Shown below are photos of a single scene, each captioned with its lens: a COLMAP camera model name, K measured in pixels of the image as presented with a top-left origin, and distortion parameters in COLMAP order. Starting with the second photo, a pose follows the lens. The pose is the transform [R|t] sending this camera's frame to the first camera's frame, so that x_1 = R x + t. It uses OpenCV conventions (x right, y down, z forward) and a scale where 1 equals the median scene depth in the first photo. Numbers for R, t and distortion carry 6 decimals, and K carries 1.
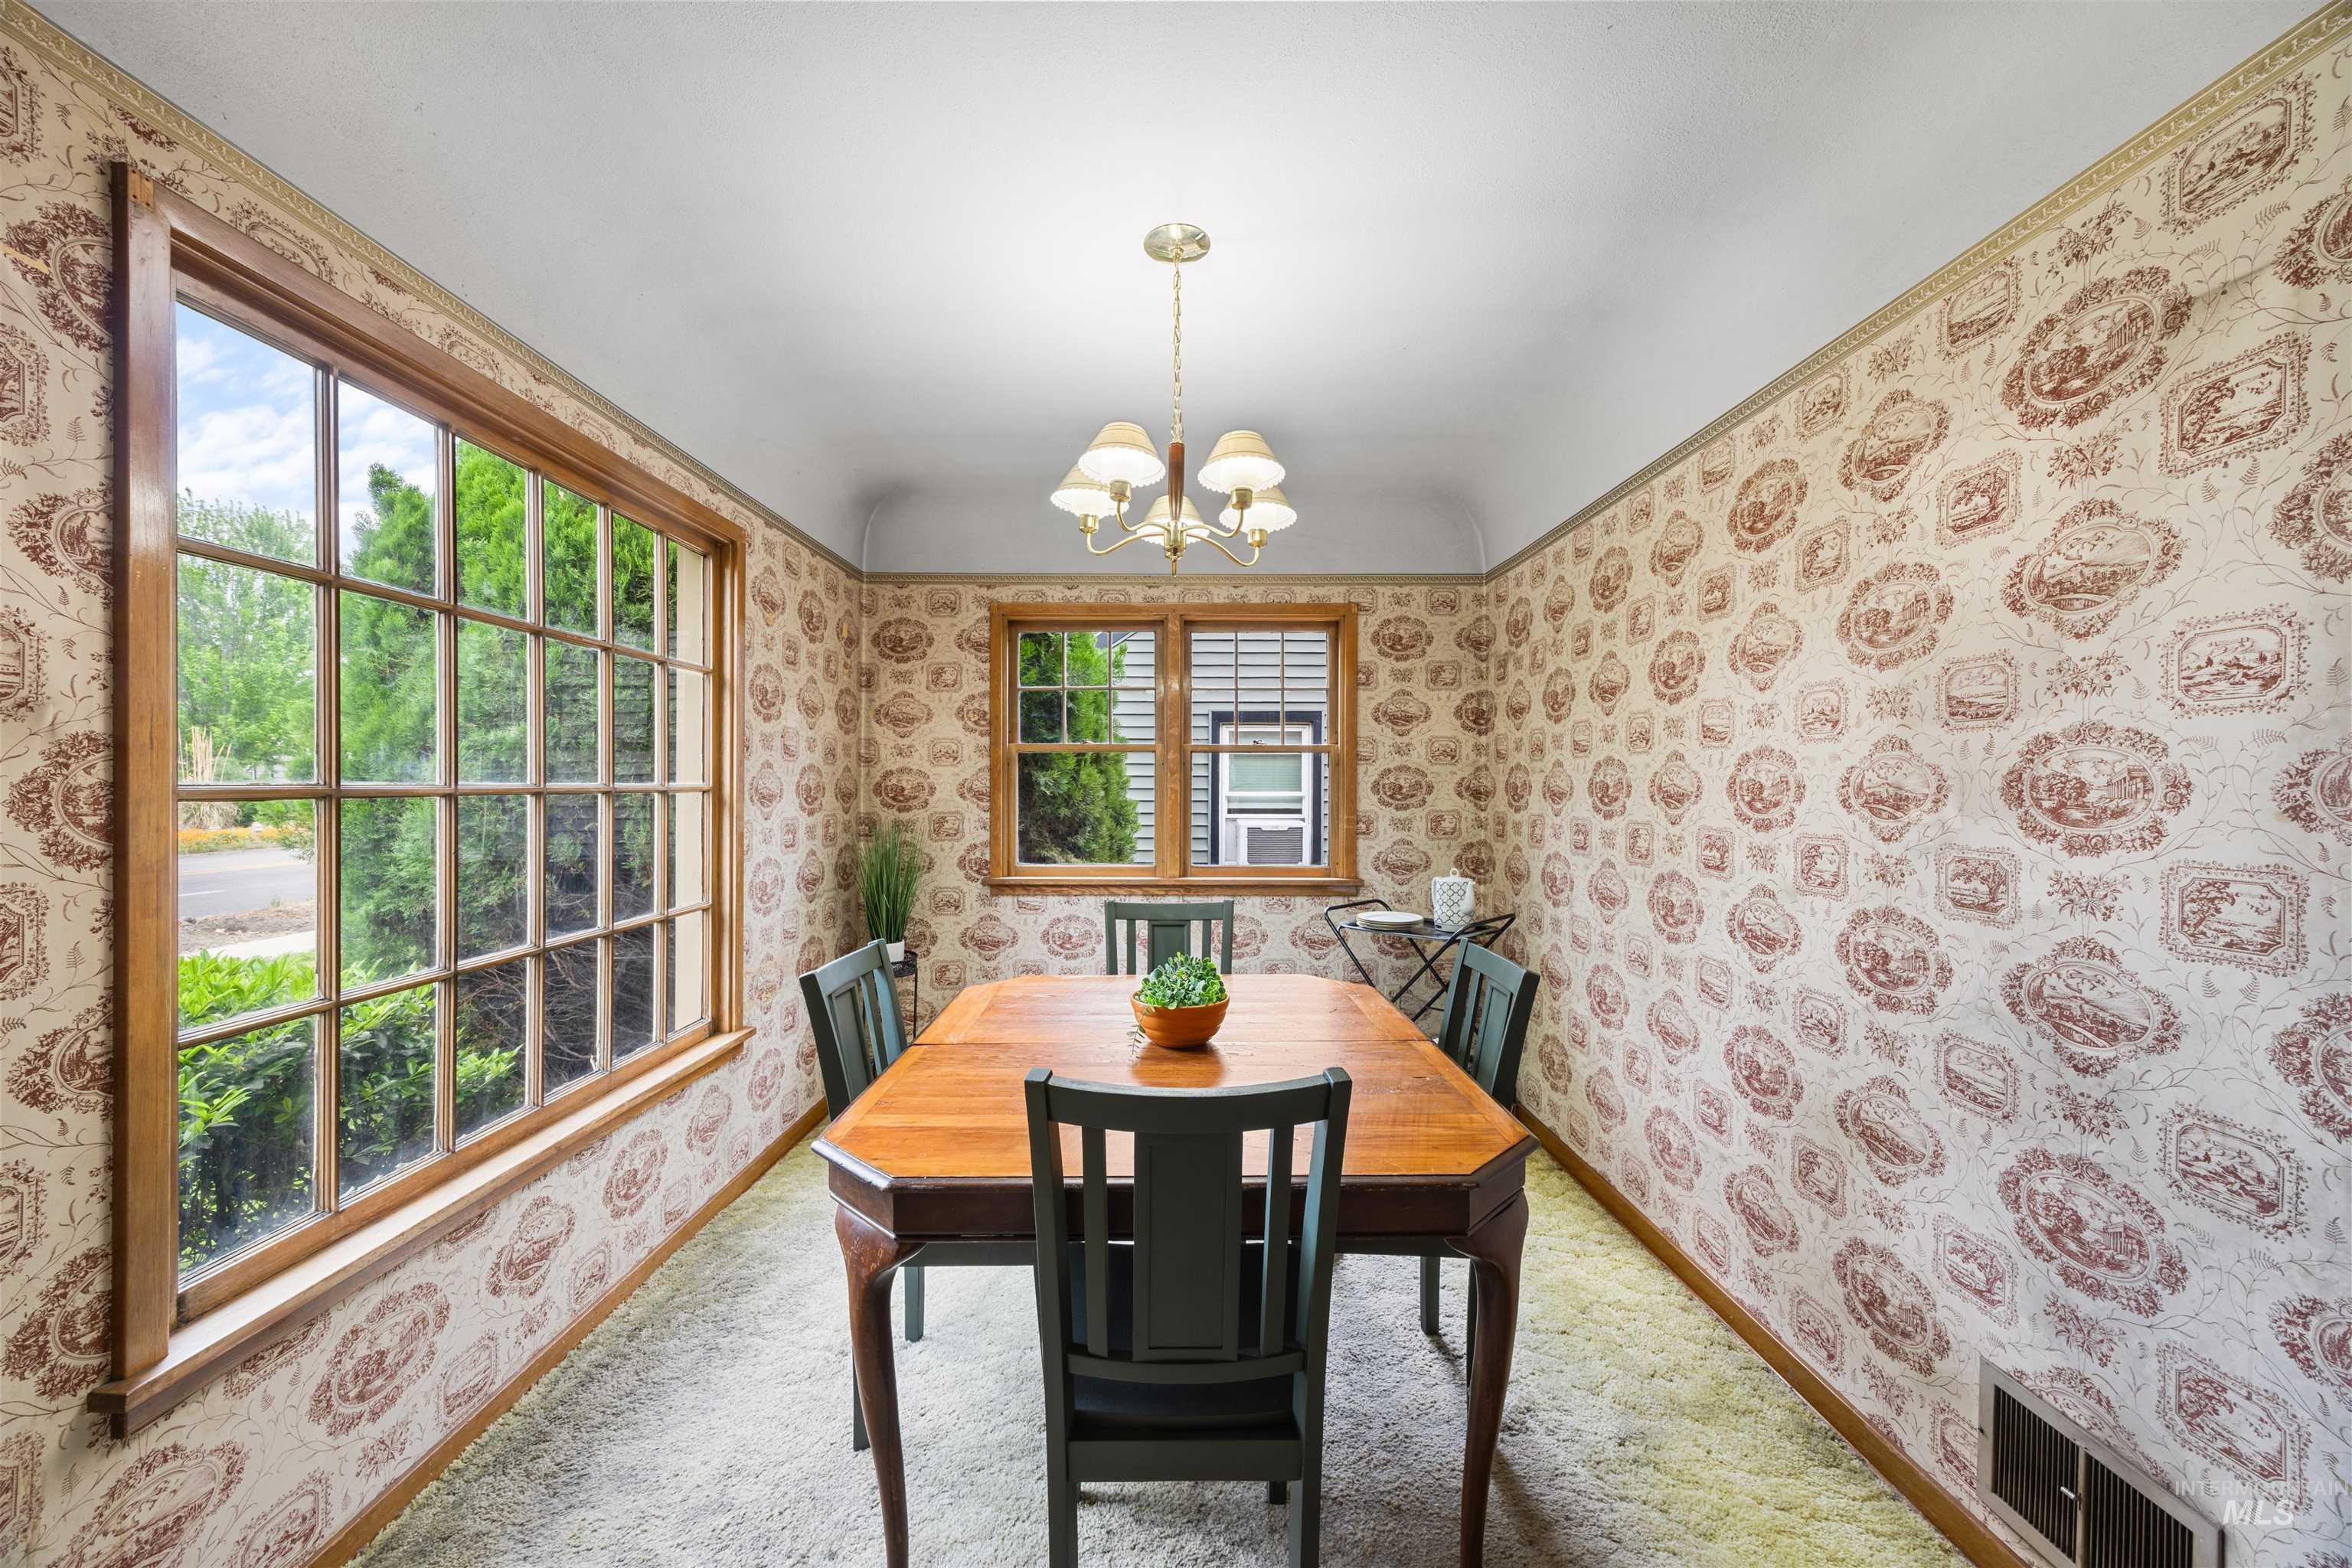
lens RADIAL K [[890.6, 0, 1154.4], [0, 890.6, 783.9], [0, 0, 1]] dist [-0.004919, 0.000539]
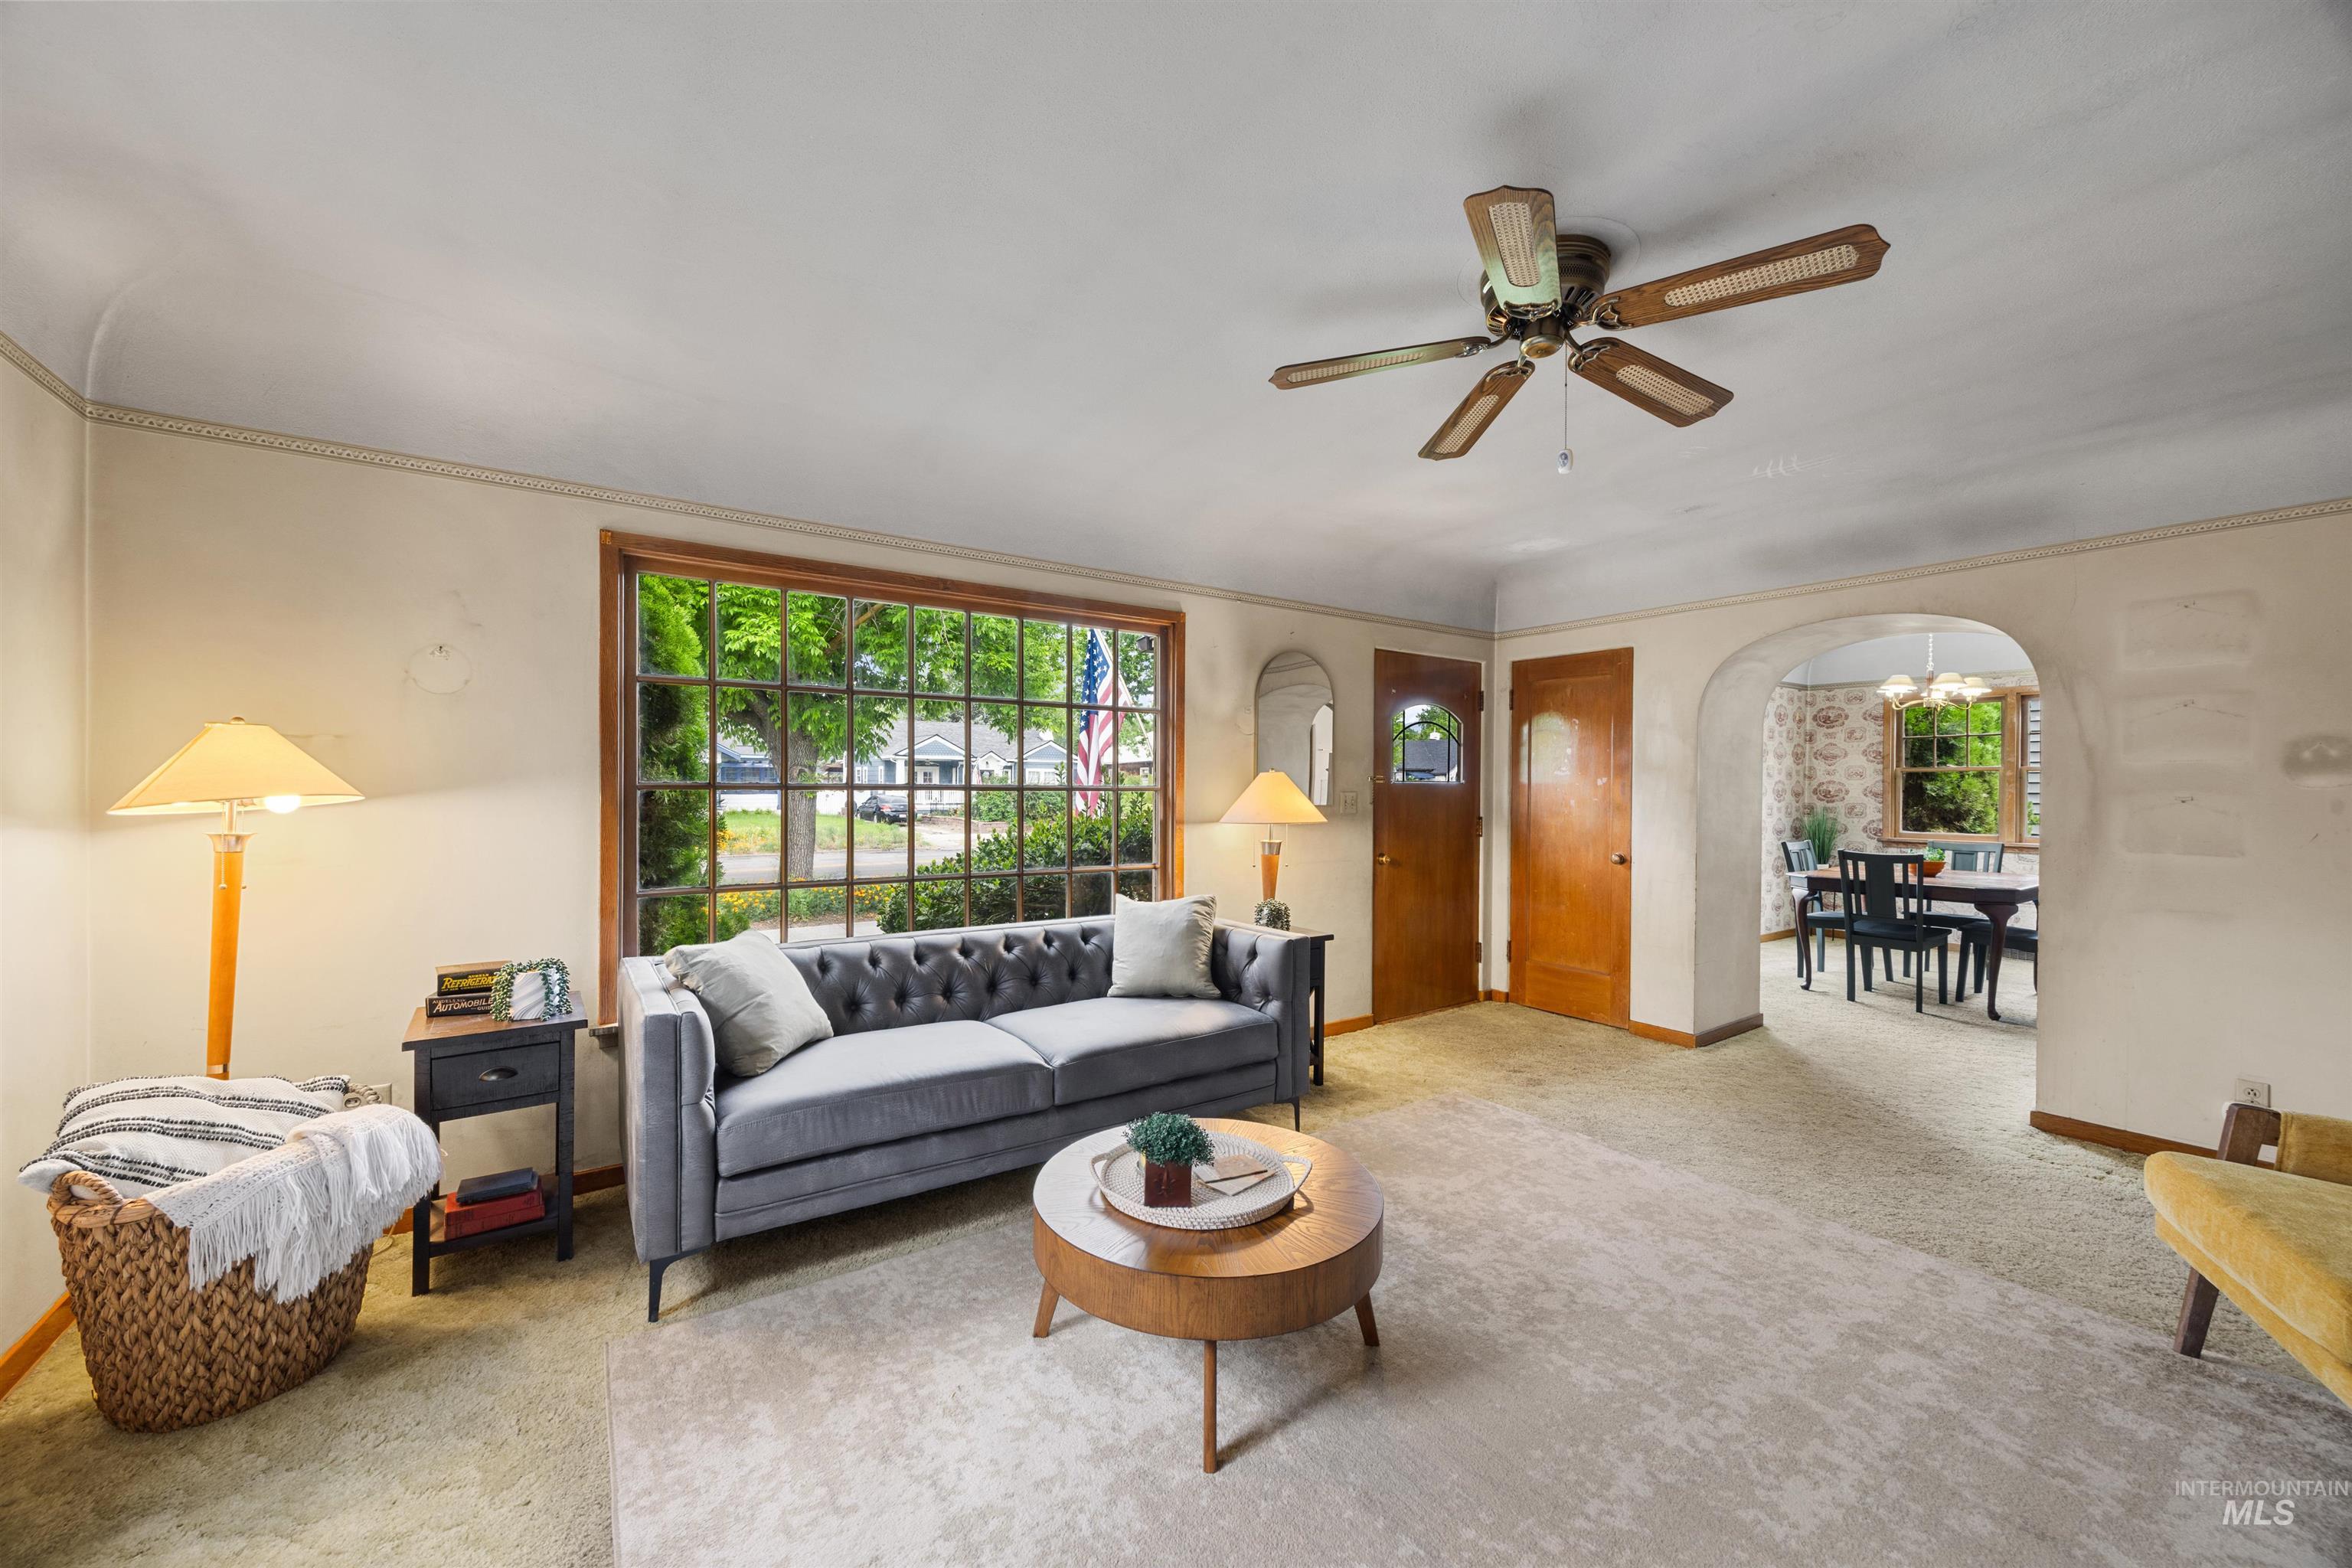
lens RADIAL K [[890.6, 0, 1163.9], [0, 890.6, 791.1], [0, 0, 1]] dist [-0.004919, 0.000539]
pose [[0.575487, 0.006048, -0.817789, 0.508469], [-0.003344, 0.999982, 0.005042, -0.000248], [0.817804, -0.000167, 0.575497, -1.430245]]
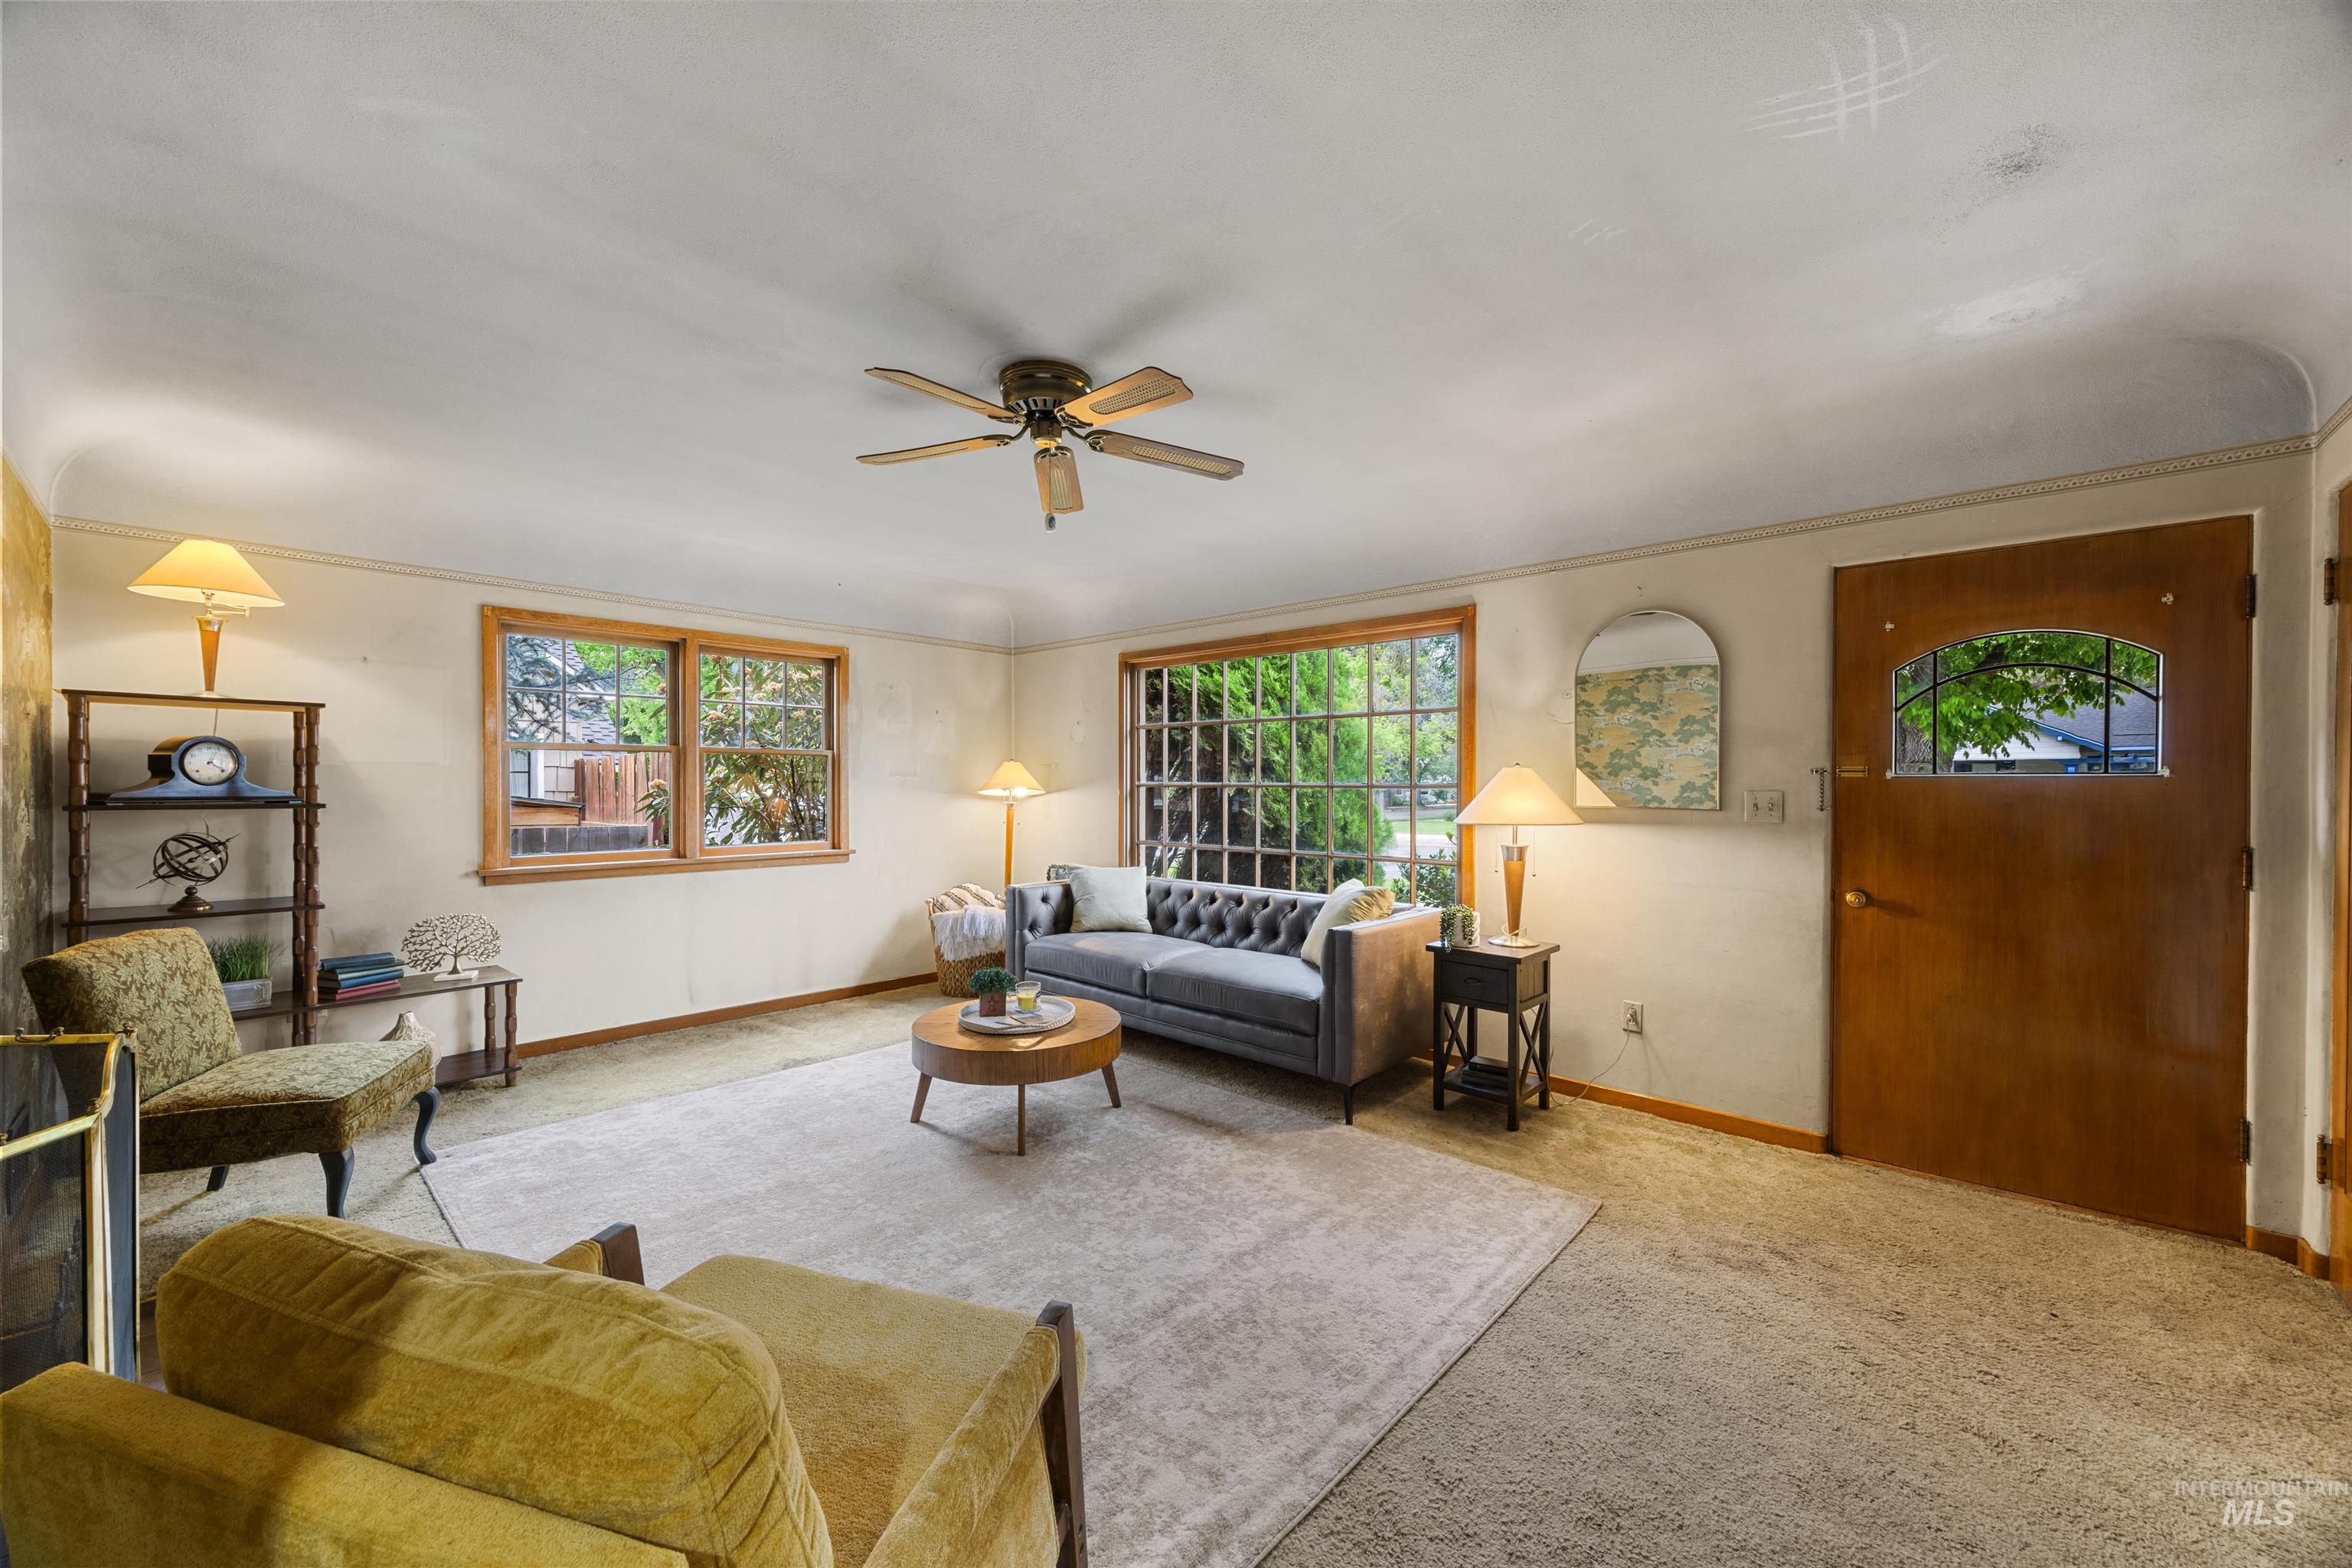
lens RADIAL K [[890.6, 0, 1166.5], [0, 890.6, 794.7], [0, 0, 1]] dist [-0.004919, 0.000539]
pose [[-0.666961, 0.005616, -0.745072, 0.657558], [-0.001815, 0.999956, 0.009162, 0.003017], [0.745091, 0.007464, -0.666921, -0.354914]]
